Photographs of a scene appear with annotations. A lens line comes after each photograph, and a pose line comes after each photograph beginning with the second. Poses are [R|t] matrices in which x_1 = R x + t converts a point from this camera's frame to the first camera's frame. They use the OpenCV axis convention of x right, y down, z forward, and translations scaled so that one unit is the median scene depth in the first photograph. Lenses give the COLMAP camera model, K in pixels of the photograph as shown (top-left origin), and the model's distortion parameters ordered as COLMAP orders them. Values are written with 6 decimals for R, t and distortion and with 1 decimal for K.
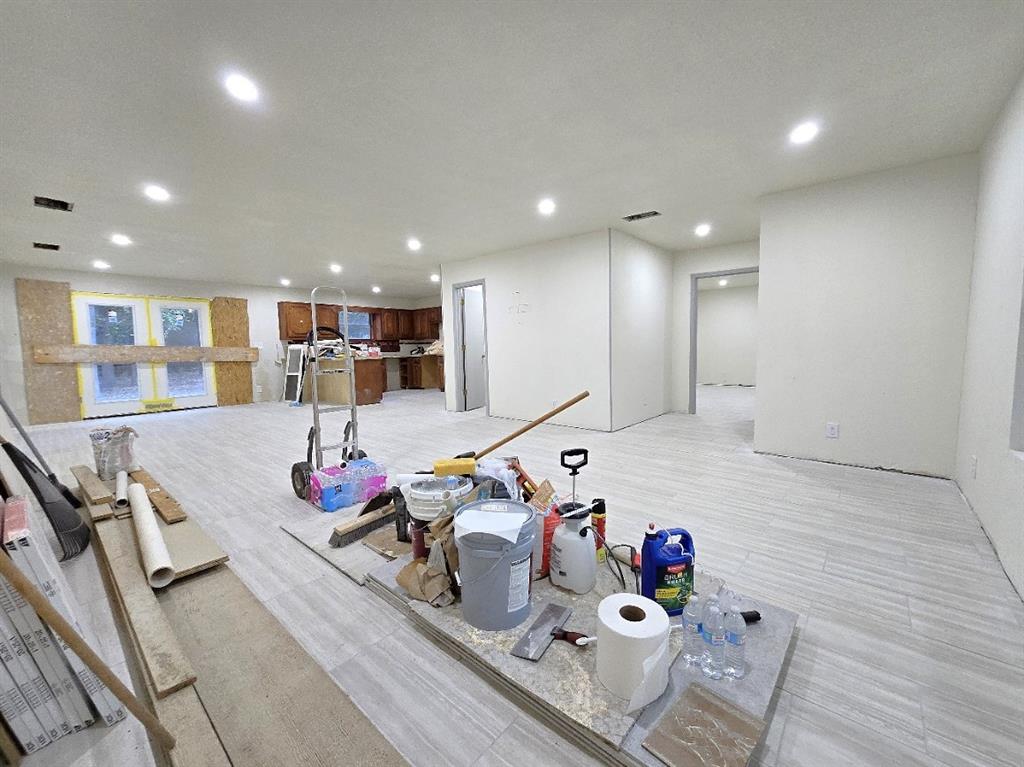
lens RADIAL K [[421.1, 0, 518.2], [0, 421.1, 380.5], [0, 0, 1]] dist [-0.004481, 0.000015]
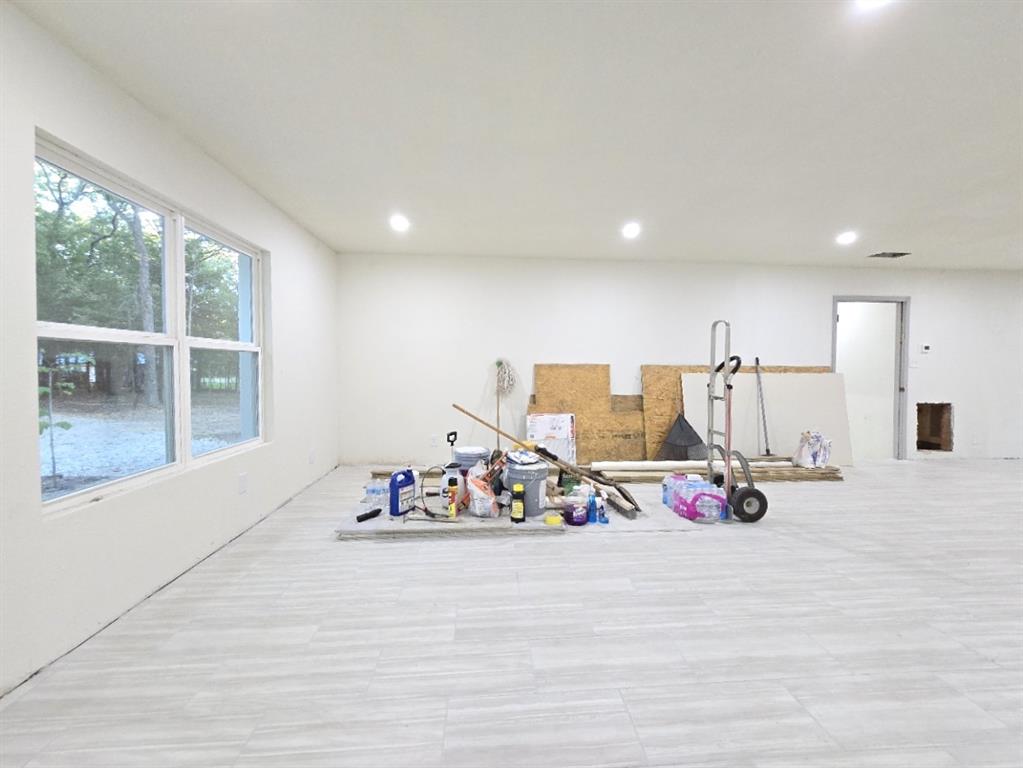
lens RADIAL K [[415.5, 0, 511.5], [0, 415.5, 384.0], [0, 0, 1]] dist [-0.000770, -0.000054]
pose [[-0.706634, 0.040689, -0.706408, 0.254446], [-0.051204, 0.992787, 0.108405, -0.053417], [0.705724, 0.112773, -0.699454, 0.506456]]
